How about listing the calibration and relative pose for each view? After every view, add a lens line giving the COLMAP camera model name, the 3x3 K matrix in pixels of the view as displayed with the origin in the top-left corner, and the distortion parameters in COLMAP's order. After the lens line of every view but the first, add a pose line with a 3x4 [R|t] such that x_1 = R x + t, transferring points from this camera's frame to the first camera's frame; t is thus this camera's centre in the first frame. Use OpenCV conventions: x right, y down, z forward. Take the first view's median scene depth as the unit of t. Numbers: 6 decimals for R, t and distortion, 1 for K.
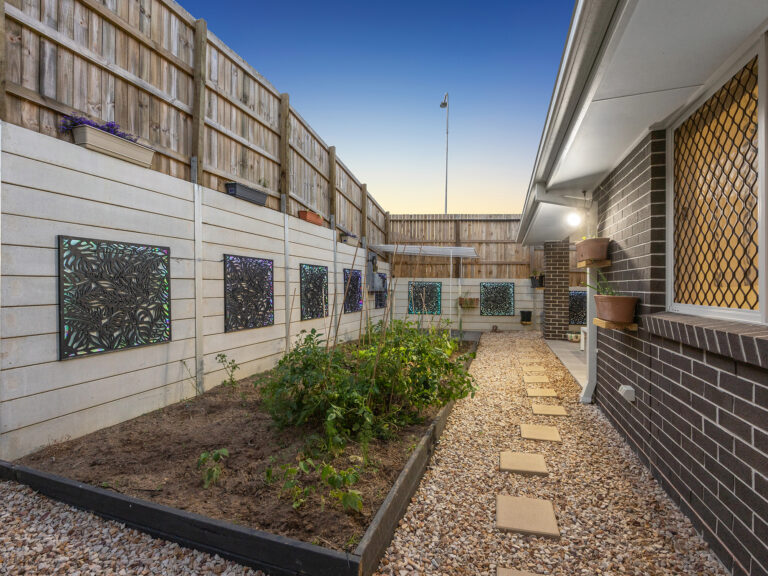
lens RADIAL K [[351.5, 0, 385.9], [0, 351.5, 287.1], [0, 0, 1]] dist [-0.003497, 0.000086]
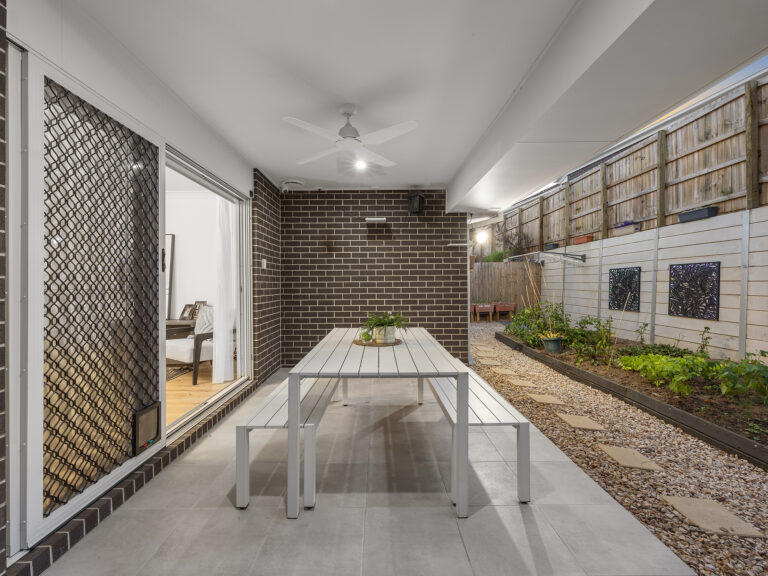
lens RADIAL K [[351.5, 0, 379.3], [0, 351.5, 286.3], [0, 0, 1]] dist [-0.003497, 0.000086]
pose [[-0.943491, 0.000943, -0.331396, 1.299246], [-0.001036, 0.999983, 0.005793, -0.006365], [0.331396, 0.005809, -0.943474, 2.088657]]
